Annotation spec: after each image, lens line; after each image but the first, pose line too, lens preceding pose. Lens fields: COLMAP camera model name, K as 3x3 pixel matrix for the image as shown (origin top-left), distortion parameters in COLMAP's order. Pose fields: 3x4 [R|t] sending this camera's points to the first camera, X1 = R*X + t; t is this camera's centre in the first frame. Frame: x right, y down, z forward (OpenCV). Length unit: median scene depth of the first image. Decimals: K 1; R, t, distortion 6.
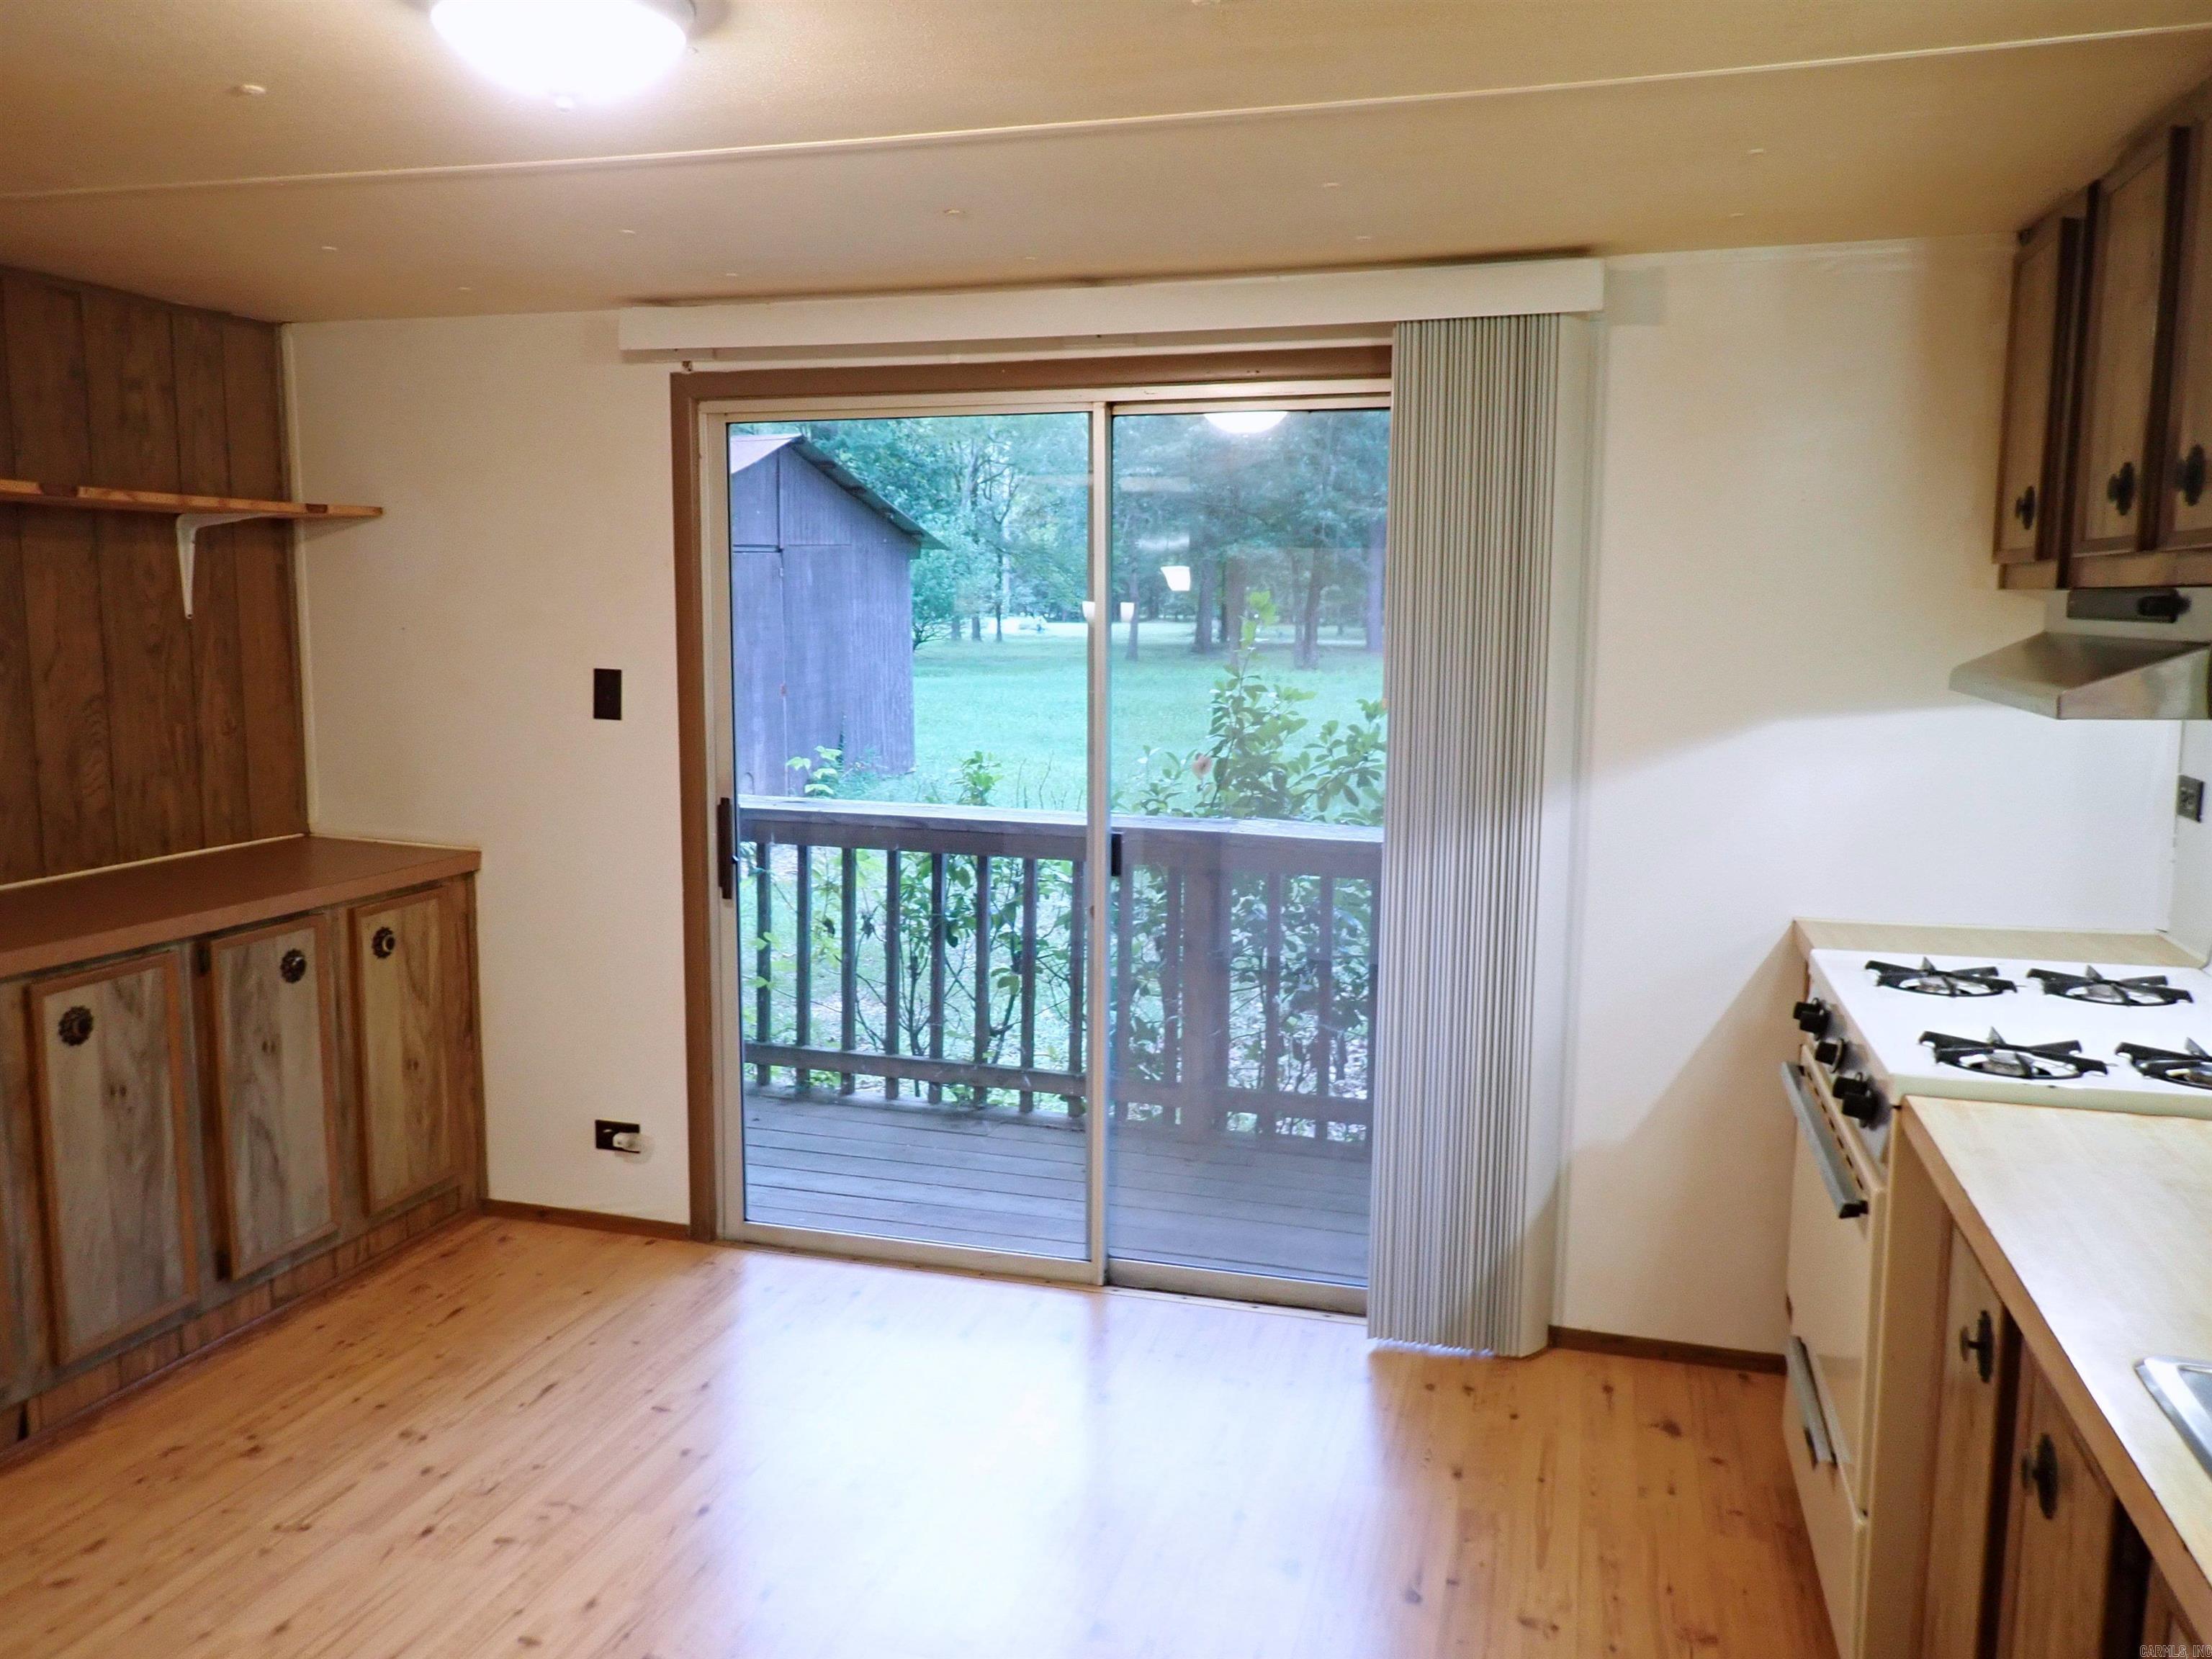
lens RADIAL K [[1650.9, 0, 1095.5], [0, 1650.9, 799.9], [0, 0, 1]] dist [-0.003784, -0.011127]
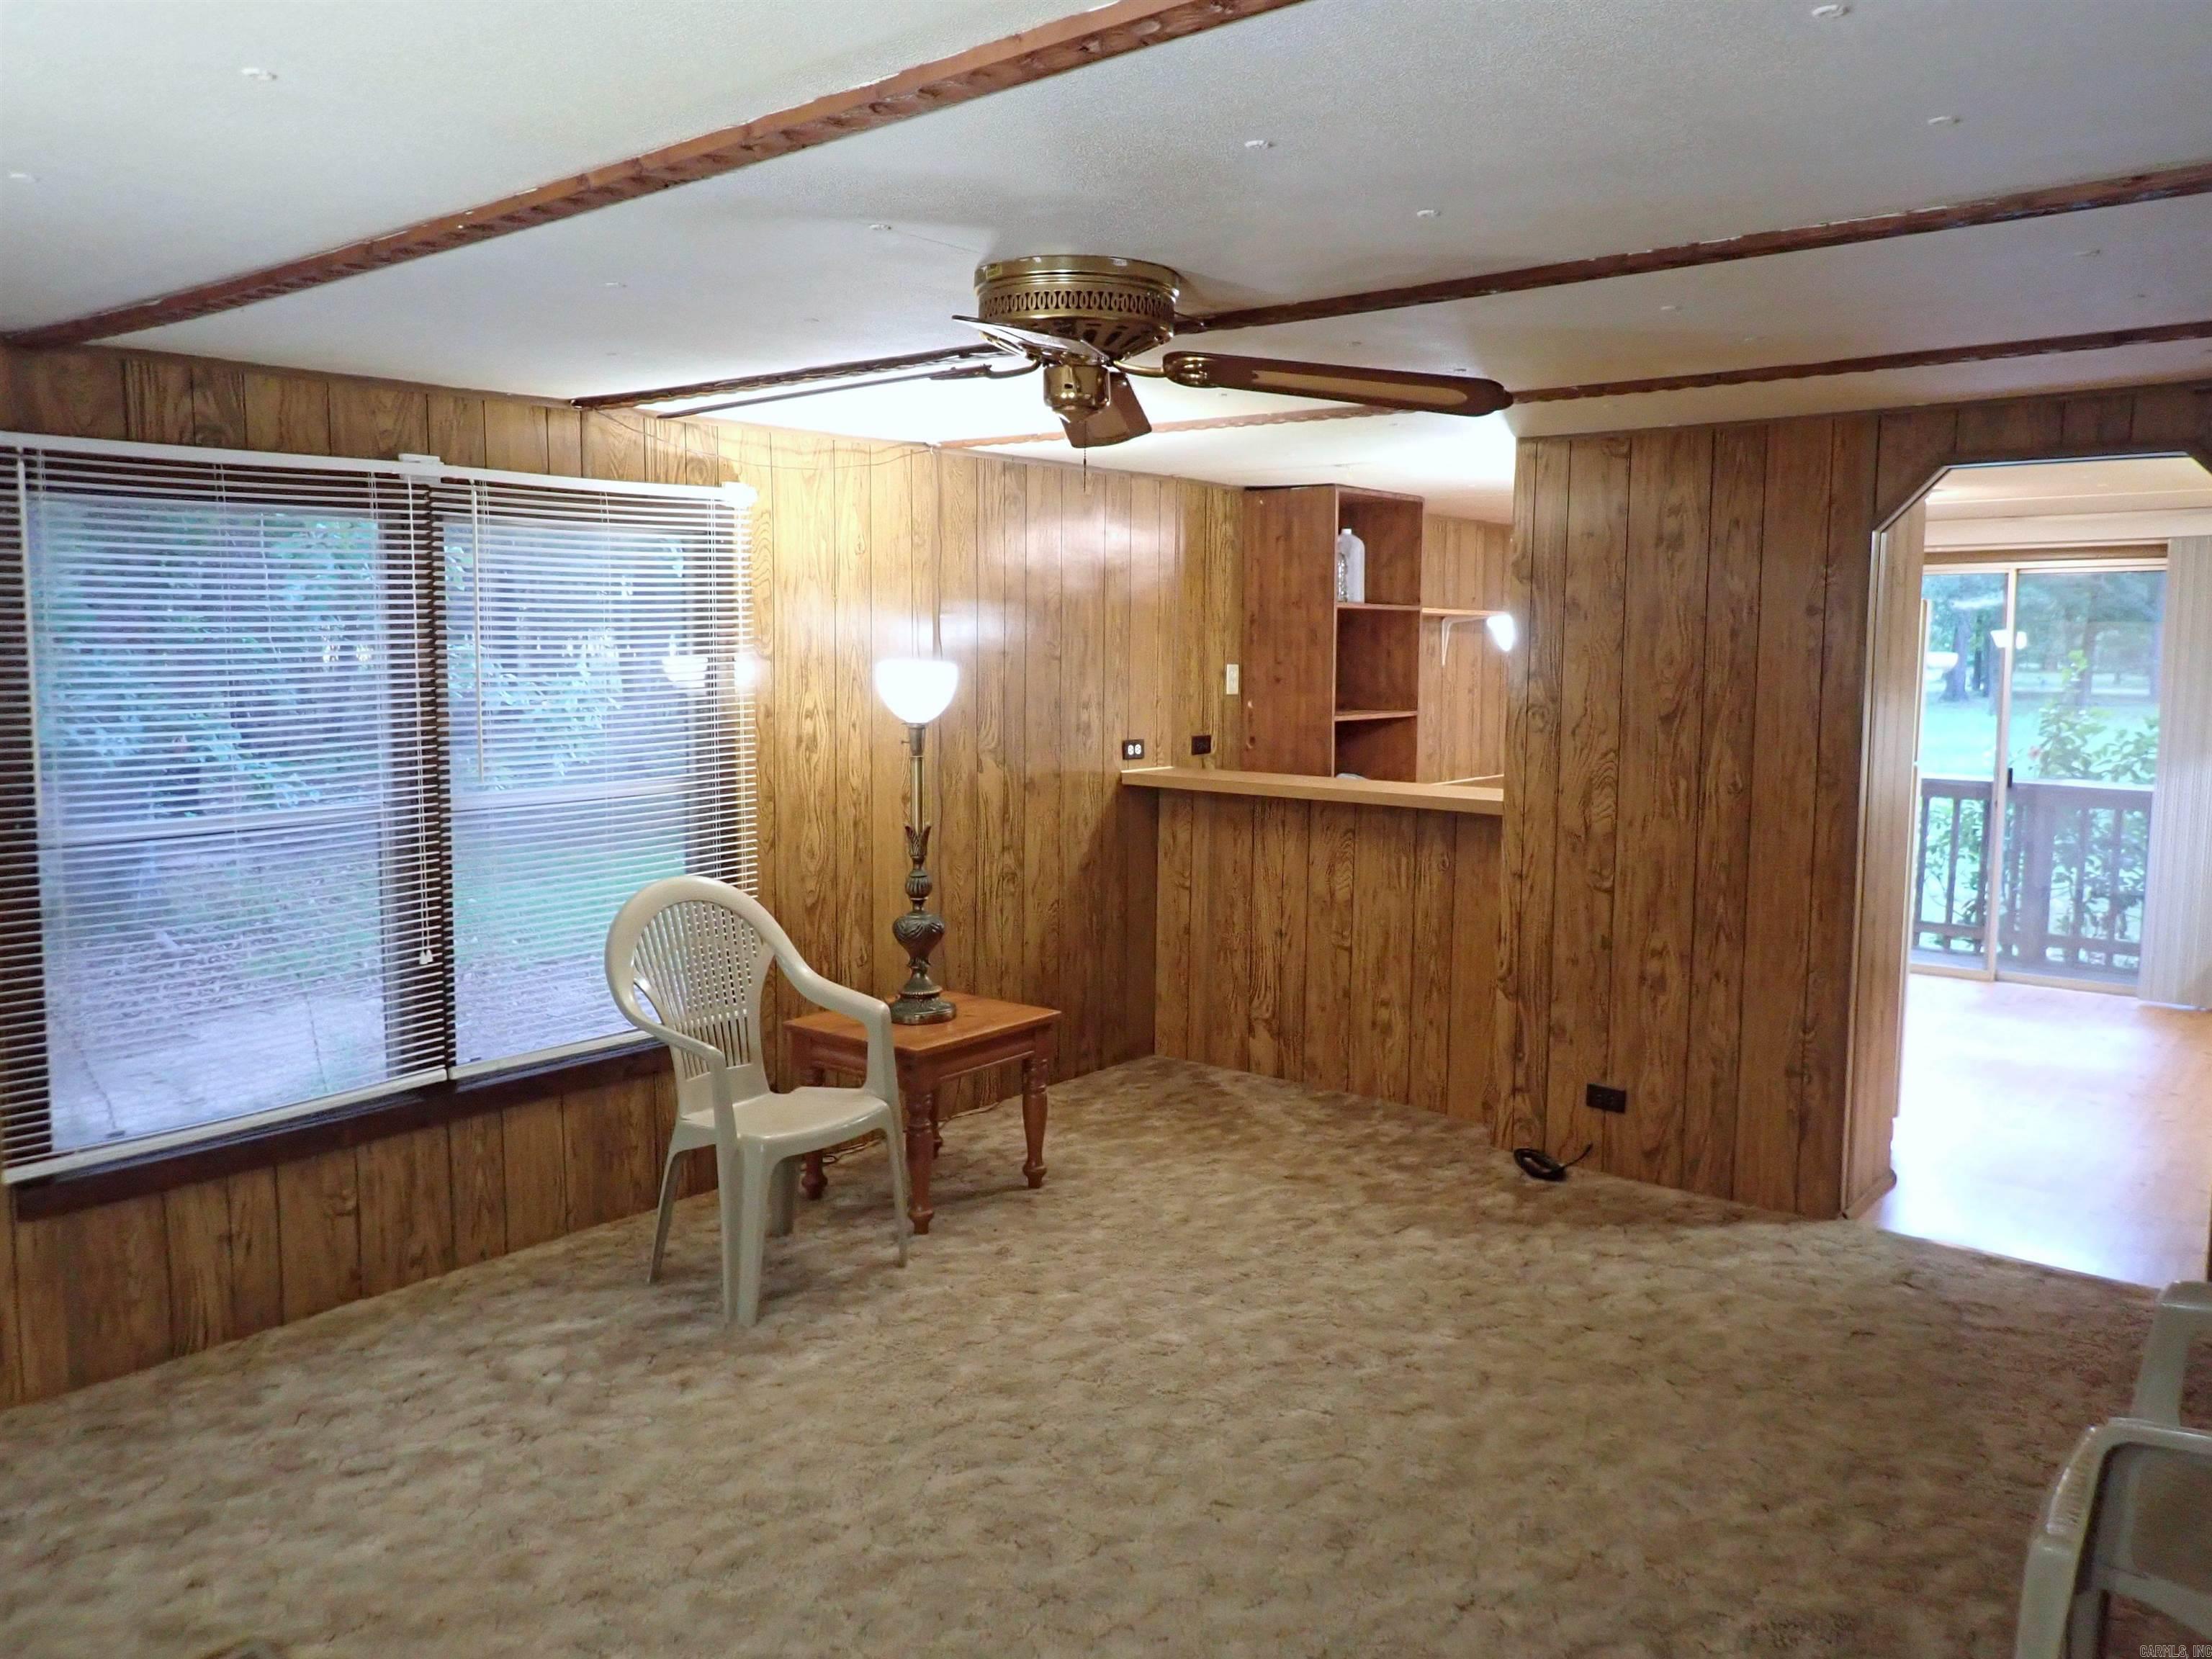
lens RADIAL K [[1650.9, 0, 1094.4], [0, 1650.9, 817.4], [0, 0, 1]] dist [-0.003784, -0.011127]
pose [[0.918068, 0.039595, -0.394441, -0.249247], [-0.046010, 0.998918, -0.006817, 0.165856], [0.393744, 0.024406, 0.918896, -1.523997]]
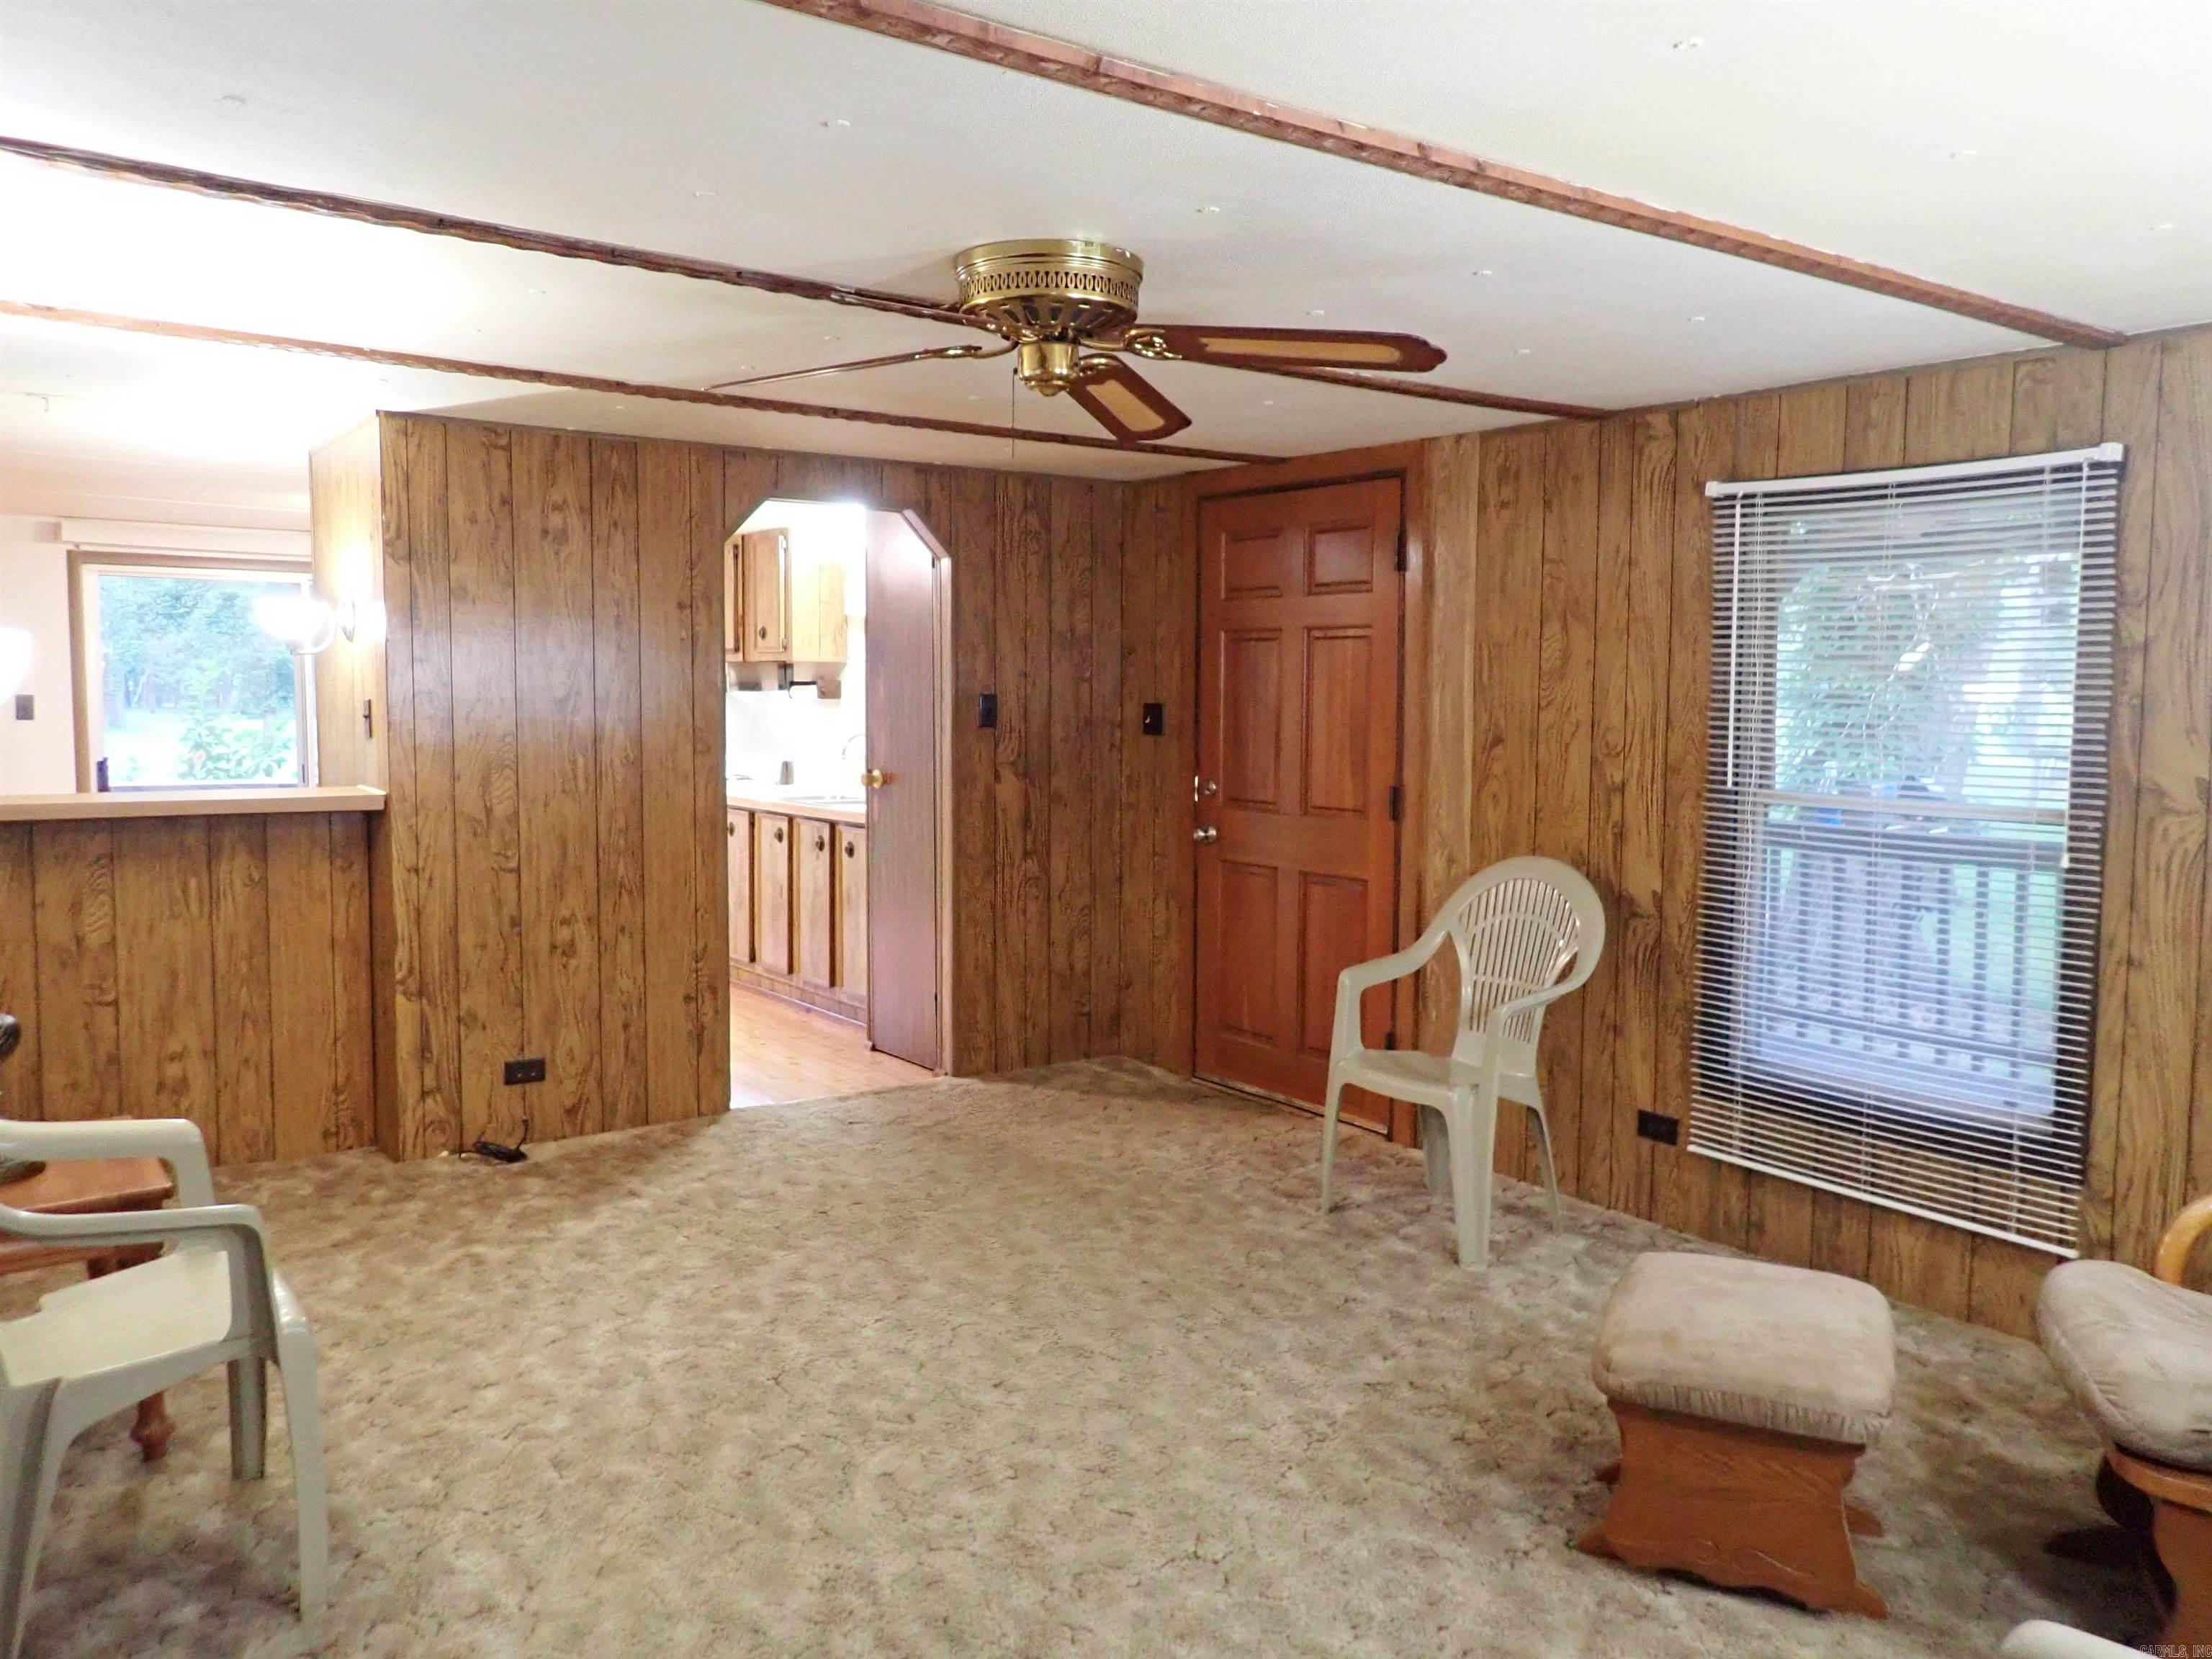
lens RADIAL K [[1650.9, 0, 1080.1], [0, 1650.9, 820.2], [0, 0, 1]] dist [-0.003784, -0.011127]
pose [[0.598921, -0.062459, 0.798369, -1.279627], [0.090013, 0.995886, 0.010386, 0.185020], [-0.795733, 0.065643, 0.602079, -1.322218]]
